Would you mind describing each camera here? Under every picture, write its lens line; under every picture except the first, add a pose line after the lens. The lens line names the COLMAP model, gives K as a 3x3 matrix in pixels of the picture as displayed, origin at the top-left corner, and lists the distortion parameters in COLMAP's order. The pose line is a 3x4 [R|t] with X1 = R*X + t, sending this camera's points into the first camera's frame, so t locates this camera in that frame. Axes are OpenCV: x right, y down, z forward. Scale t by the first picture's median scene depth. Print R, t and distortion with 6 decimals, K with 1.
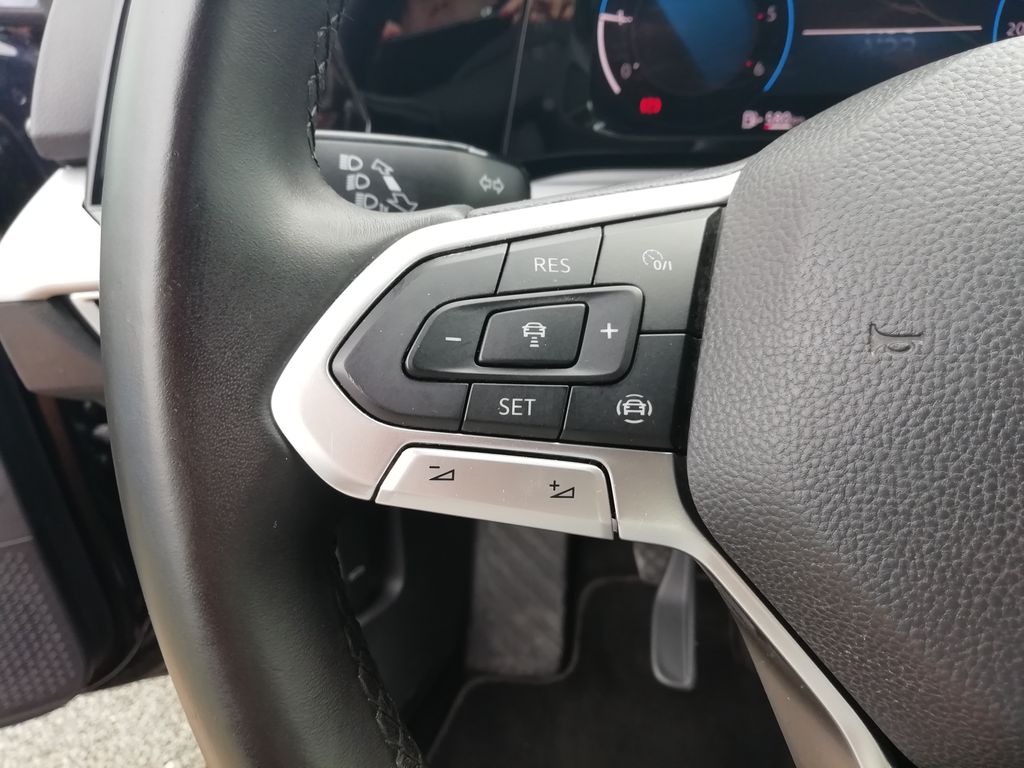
lens RADIAL K [[787.9, 0, 512.0], [0, 787.9, 384.0], [0, 0, 1]] dist [-0.009516, -0.004131]
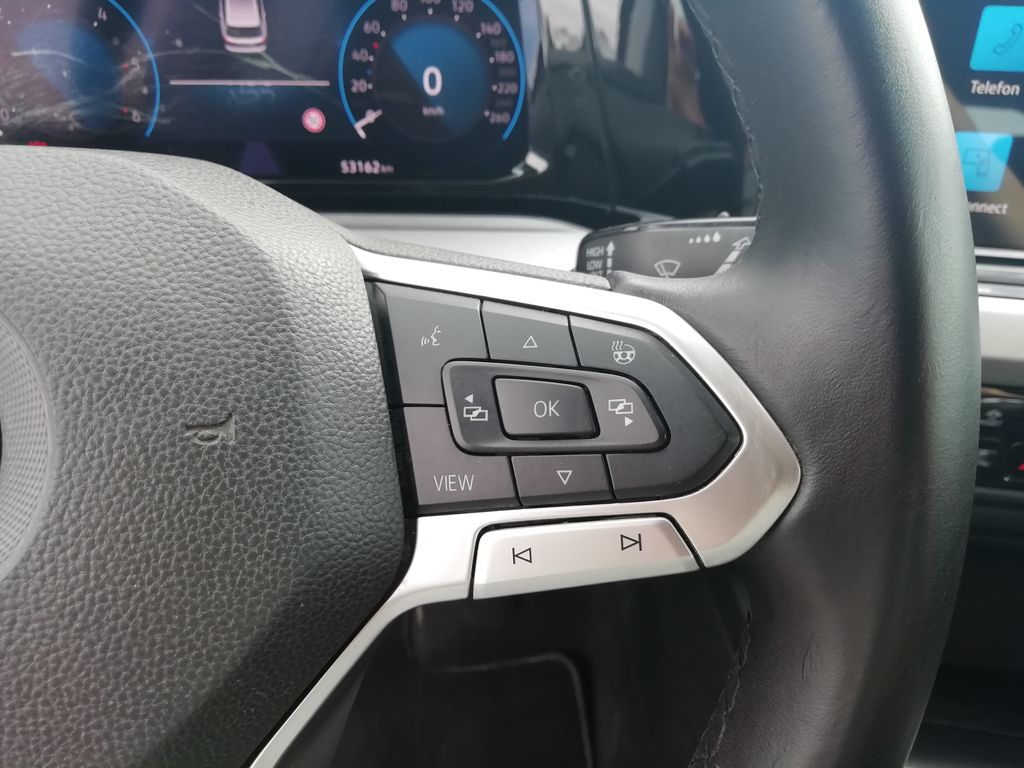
lens RADIAL K [[787.9, 0, 512.0], [0, 787.9, 384.0], [0, 0, 1]] dist [-0.009516, -0.004131]
pose [[0.978169, -0.049460, 0.201842, 0.607282], [0.047818, 0.998771, 0.013004, -0.041119], [-0.202237, -0.003069, 0.979332, -0.116986]]
